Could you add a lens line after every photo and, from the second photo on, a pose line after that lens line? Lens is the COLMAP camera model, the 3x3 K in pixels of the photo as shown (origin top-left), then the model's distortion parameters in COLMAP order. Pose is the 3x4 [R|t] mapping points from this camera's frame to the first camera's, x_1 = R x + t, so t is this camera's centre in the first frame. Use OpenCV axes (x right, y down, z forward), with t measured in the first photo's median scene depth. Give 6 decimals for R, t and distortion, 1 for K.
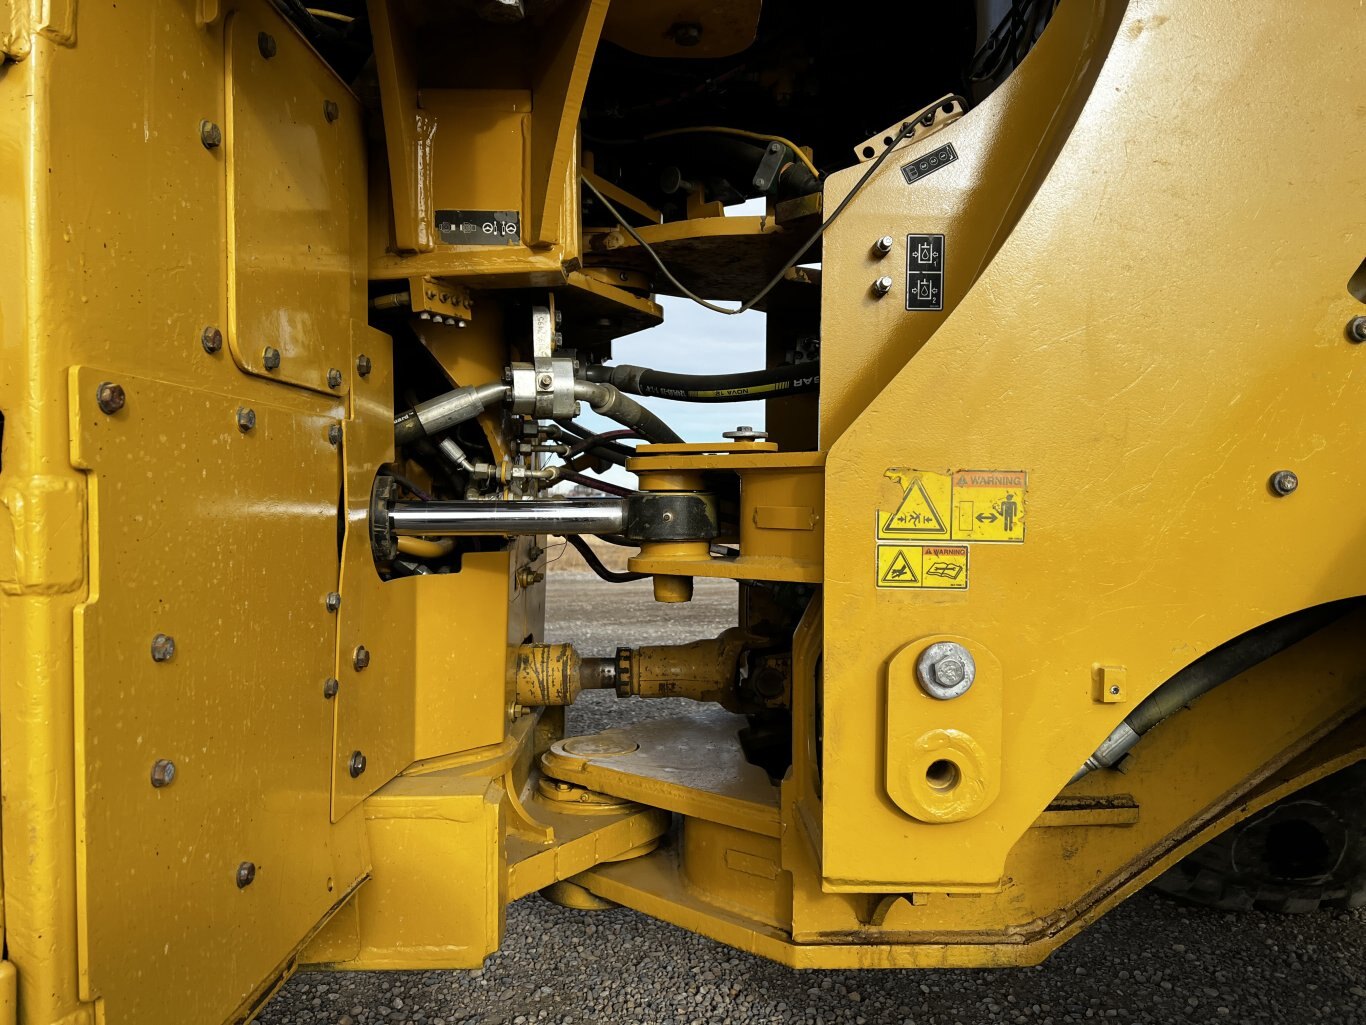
lens RADIAL K [[1025.5, 0, 684.5], [0, 1025.5, 500.9], [0, 0, 1]] dist [0.060512, -0.069958]
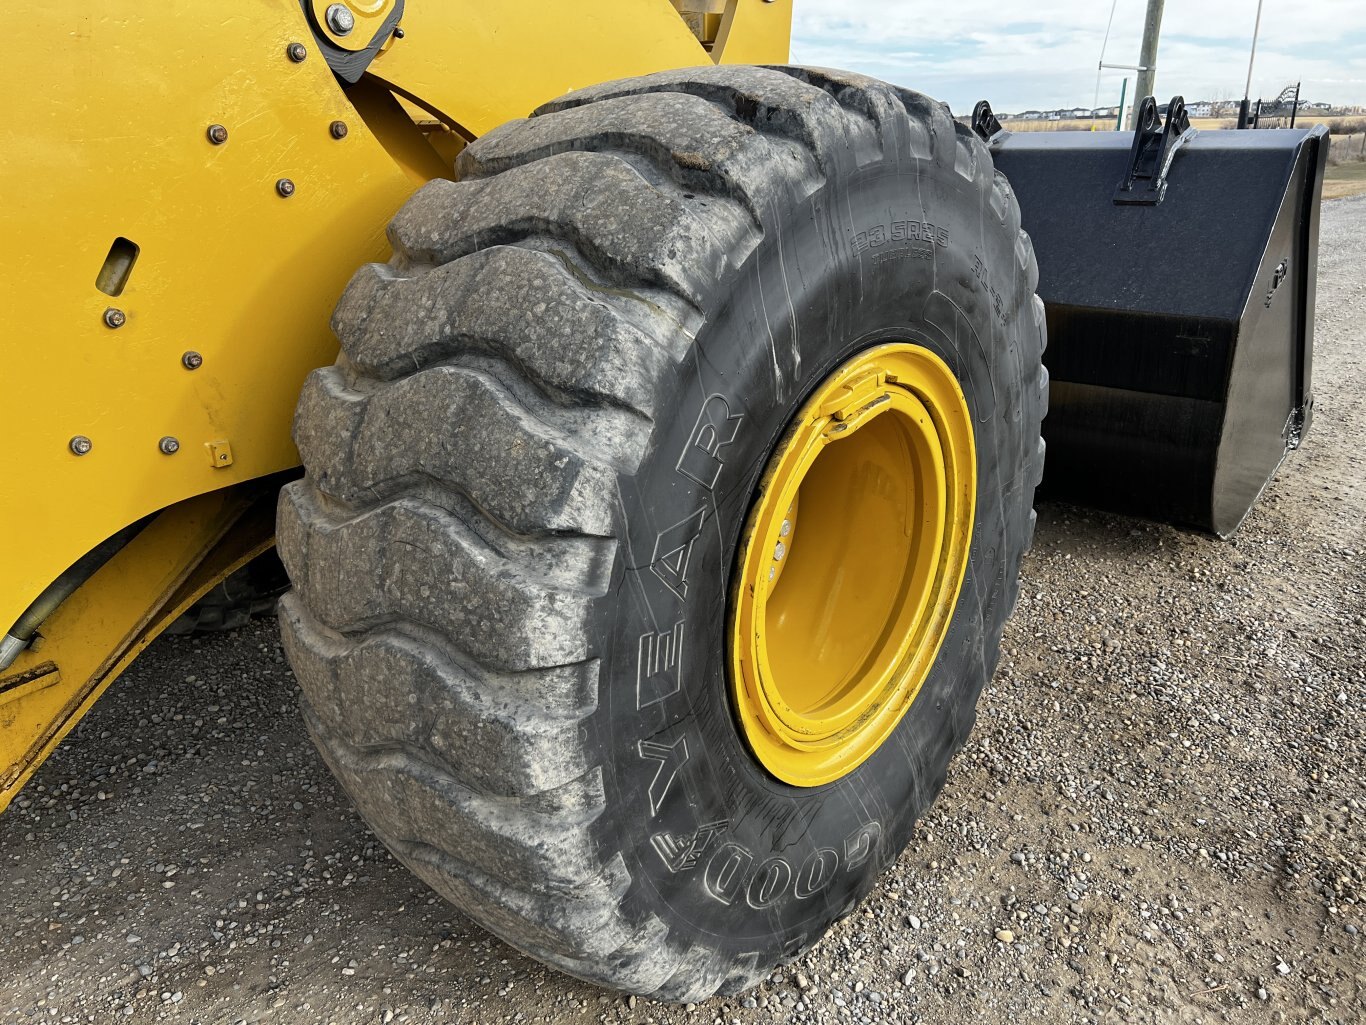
lens RADIAL K [[1025.5, 0, 679.0], [0, 1025.5, 517.5], [0, 0, 1]] dist [0.060512, -0.069958]
pose [[0.664290, -0.283260, 0.691725, 0.121057], [0.037675, 0.936927, 0.347489, -0.278079], [-0.746525, -0.204773, 0.633063, -0.305323]]
